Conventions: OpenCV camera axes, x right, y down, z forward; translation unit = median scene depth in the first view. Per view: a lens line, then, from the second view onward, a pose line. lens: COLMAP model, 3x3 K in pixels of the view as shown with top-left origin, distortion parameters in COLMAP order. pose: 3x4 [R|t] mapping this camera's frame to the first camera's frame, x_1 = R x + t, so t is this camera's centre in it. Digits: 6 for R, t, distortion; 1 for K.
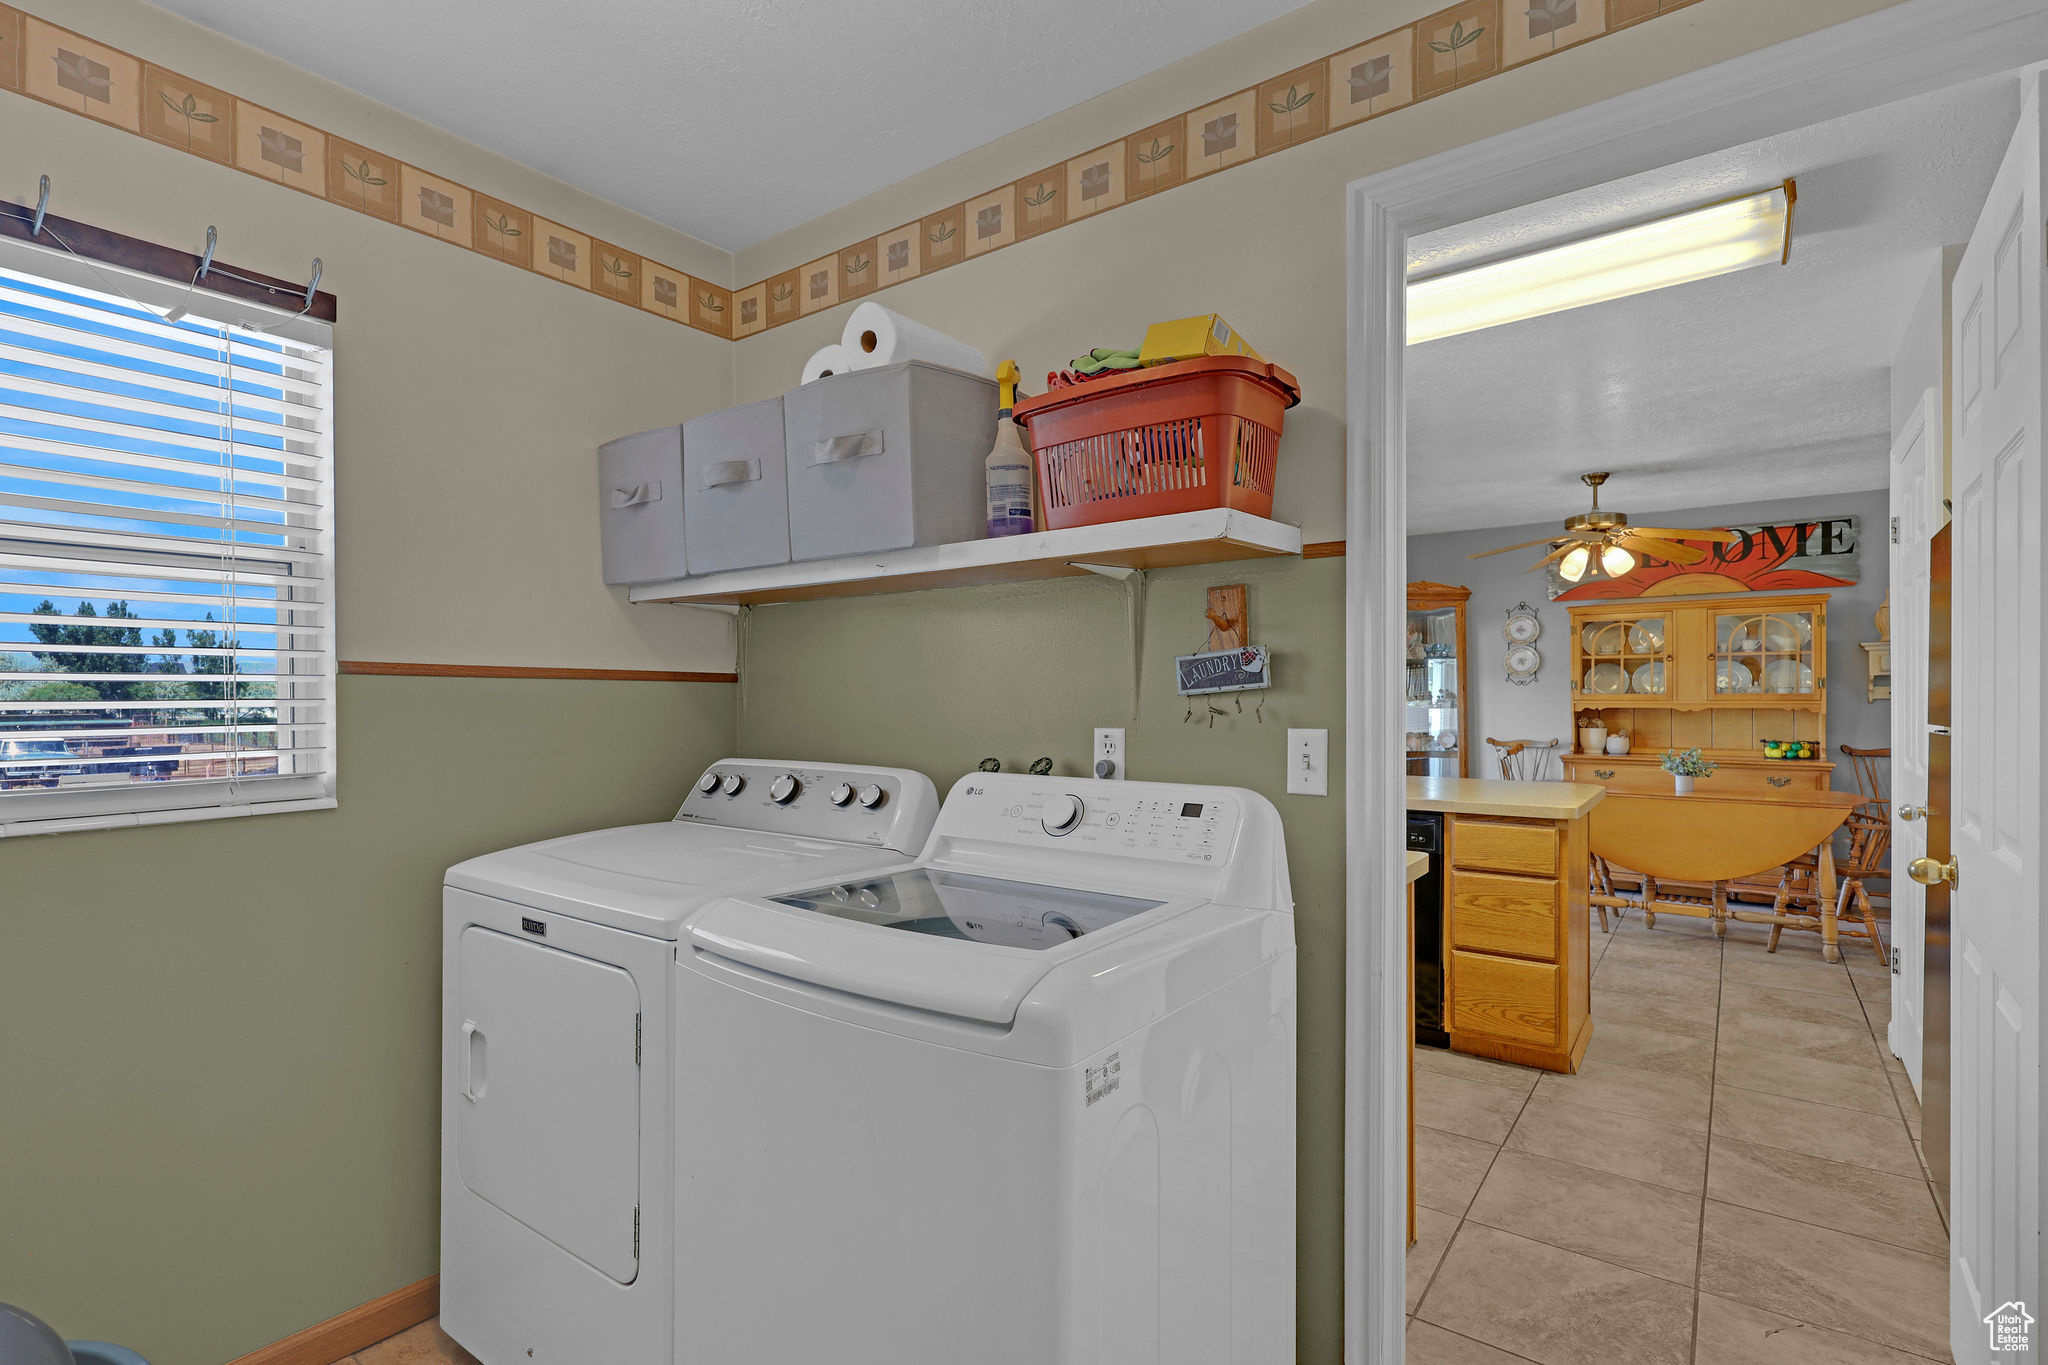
lens RADIAL K [[947.3, 0, 1023.9], [0, 947.3, 691.8], [0, 0, 1]] dist [0.000012, 0.001201]
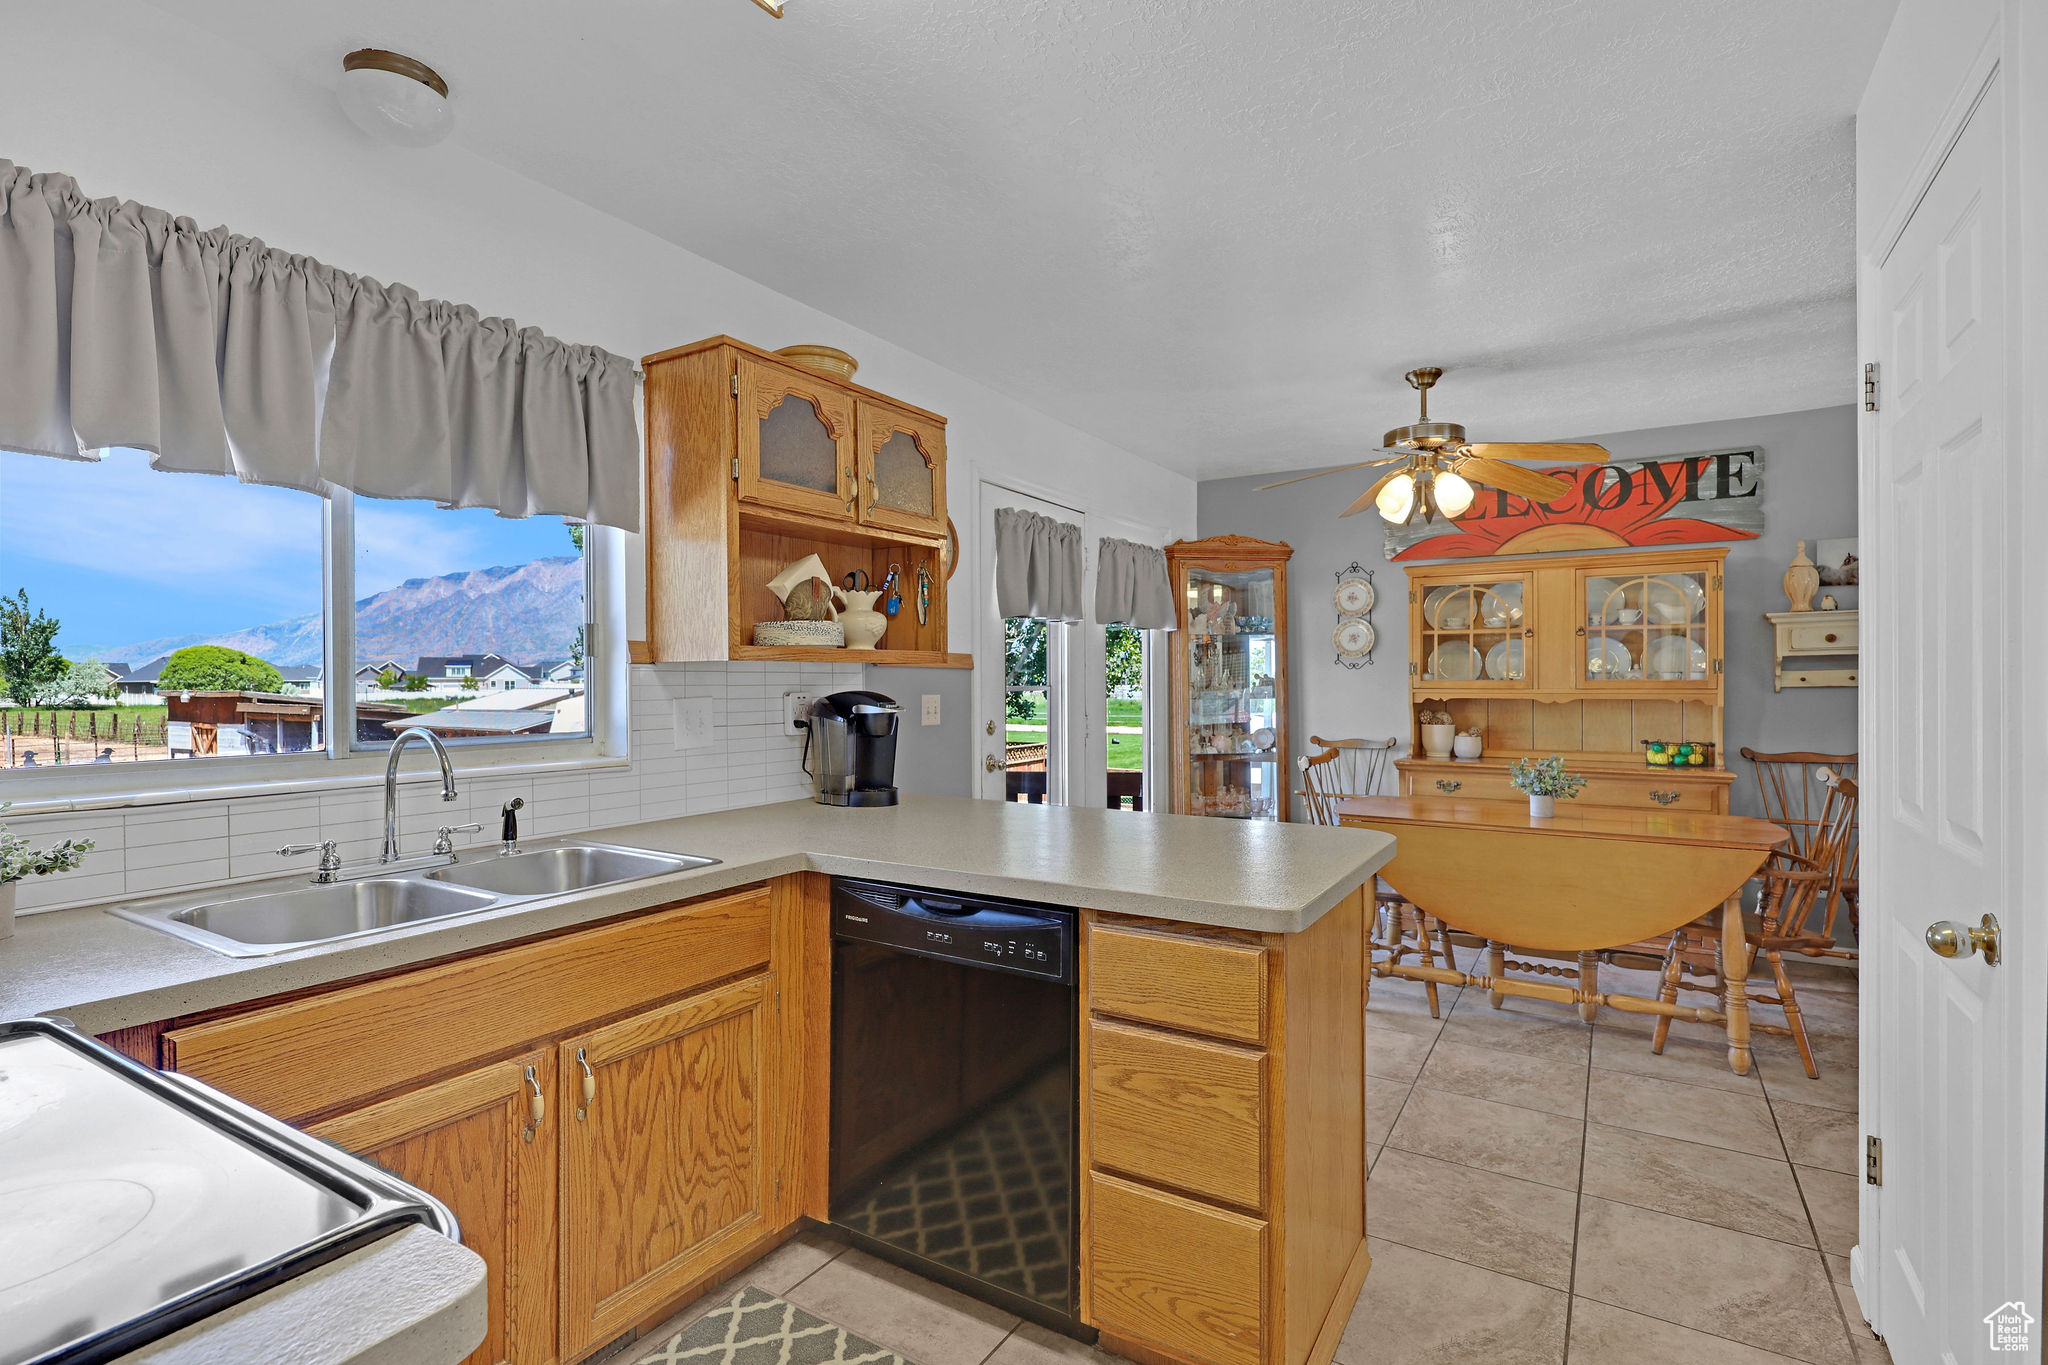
lens RADIAL K [[947.3, 0, 1026.0], [0, 947.3, 674.9], [0, 0, 1]] dist [0.000012, 0.001201]
pose [[0.996285, 0.001689, 0.086104, 0.229912], [-0.001503, 0.999996, -0.002232, 0.000217], [-0.086108, 0.002095, 0.996284, 0.298382]]
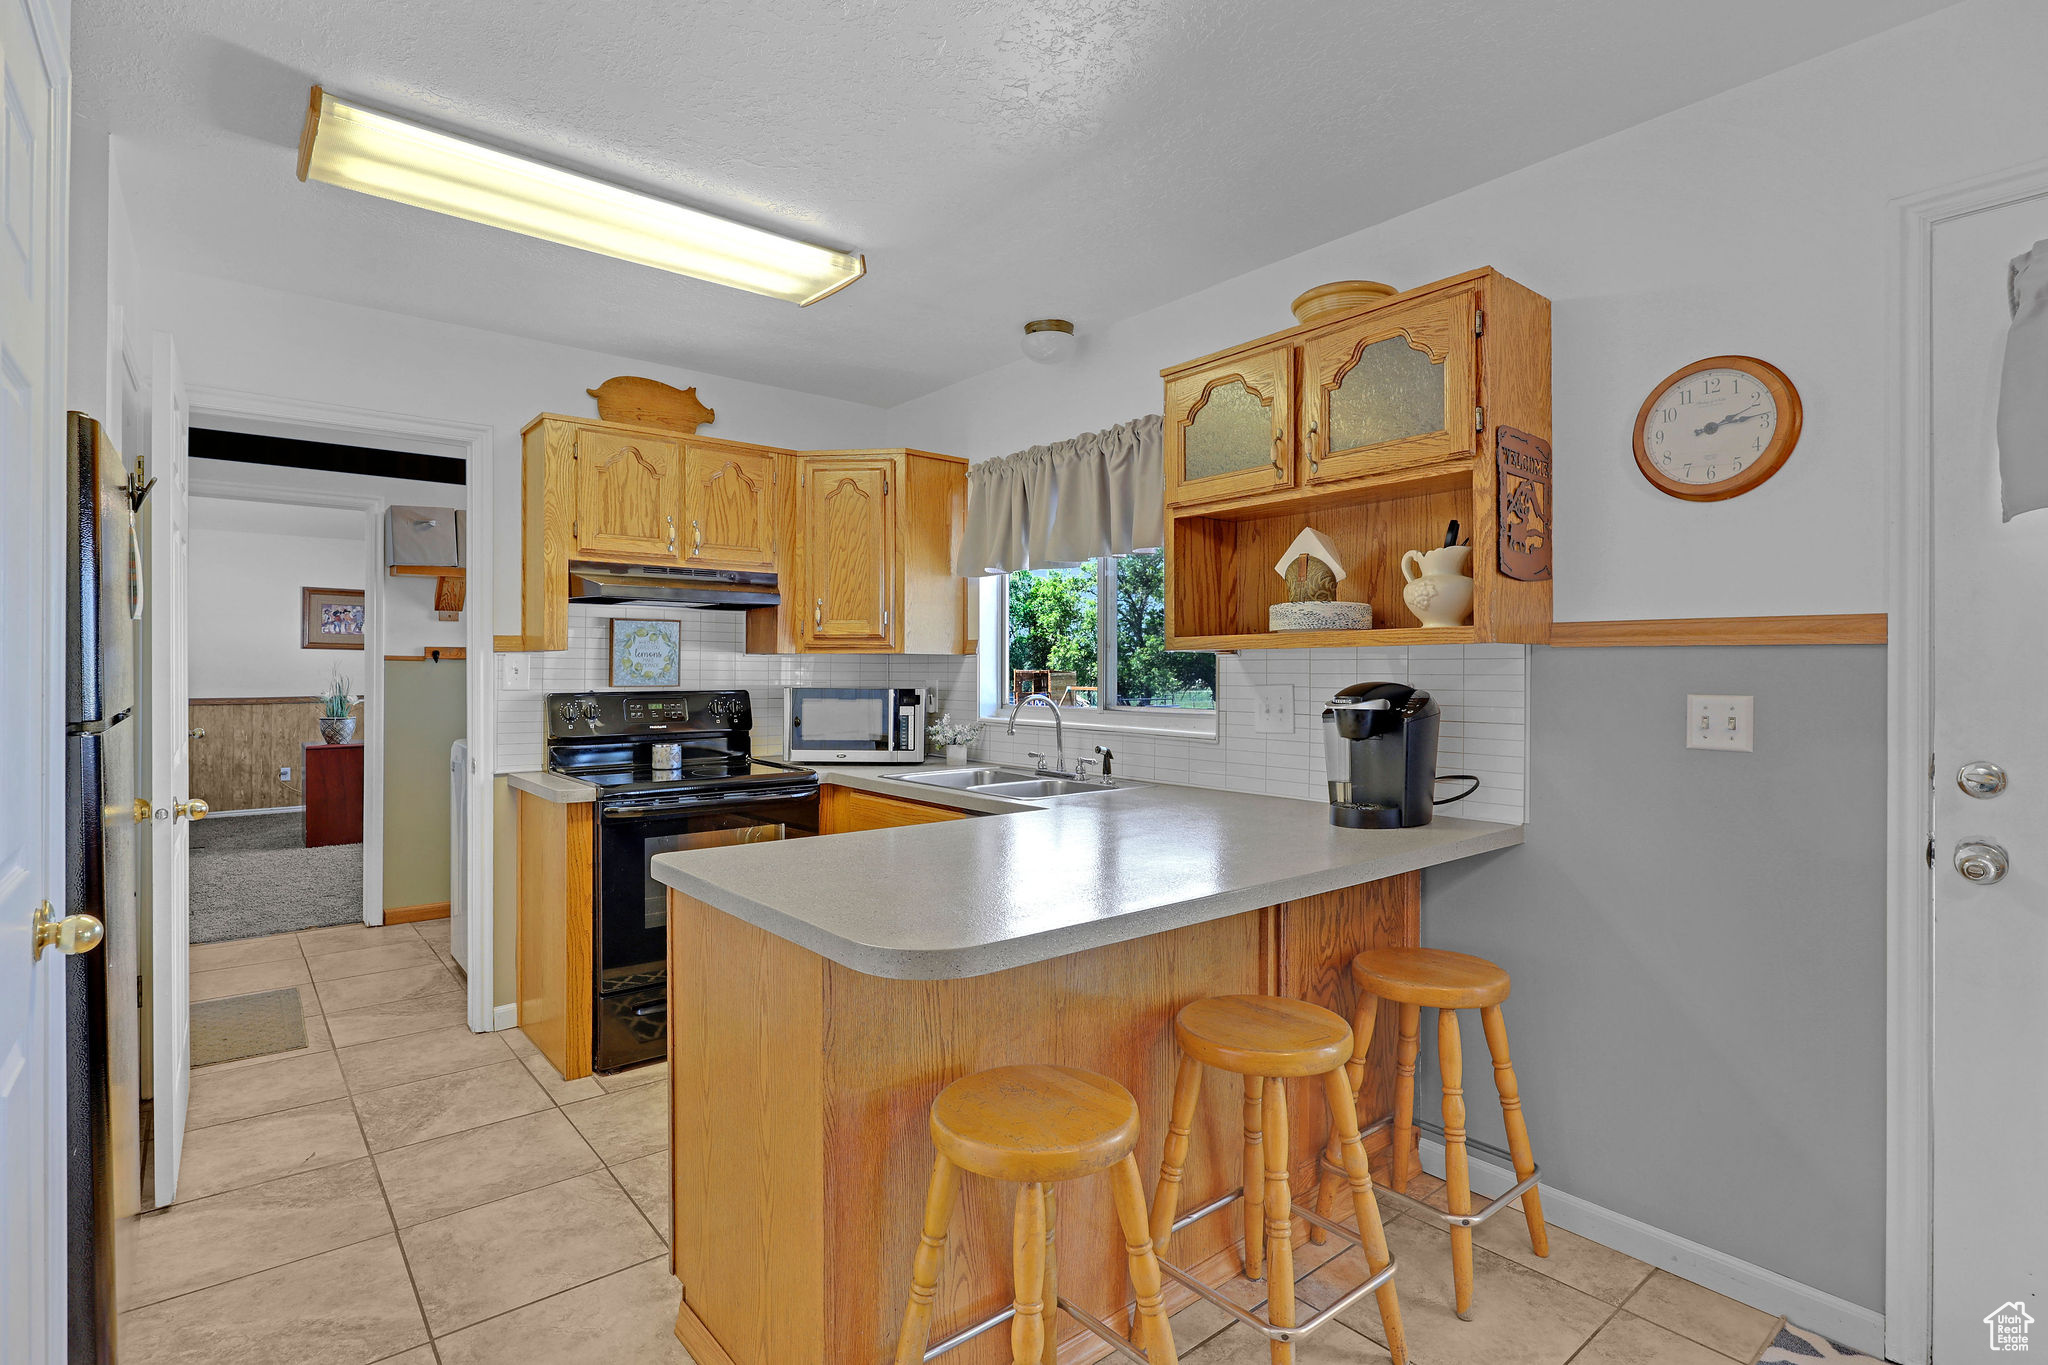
lens RADIAL K [[995.3, 0, 1020.6], [0, 995.3, 670.9], [0, 0, 1]] dist [-0.006115, -0.000261]
pose [[-0.232658, 0.006430, -0.972537, 0.630592], [0.004559, 0.999974, 0.005521, -0.000113], [0.972548, -0.003149, -0.232681, 0.759941]]
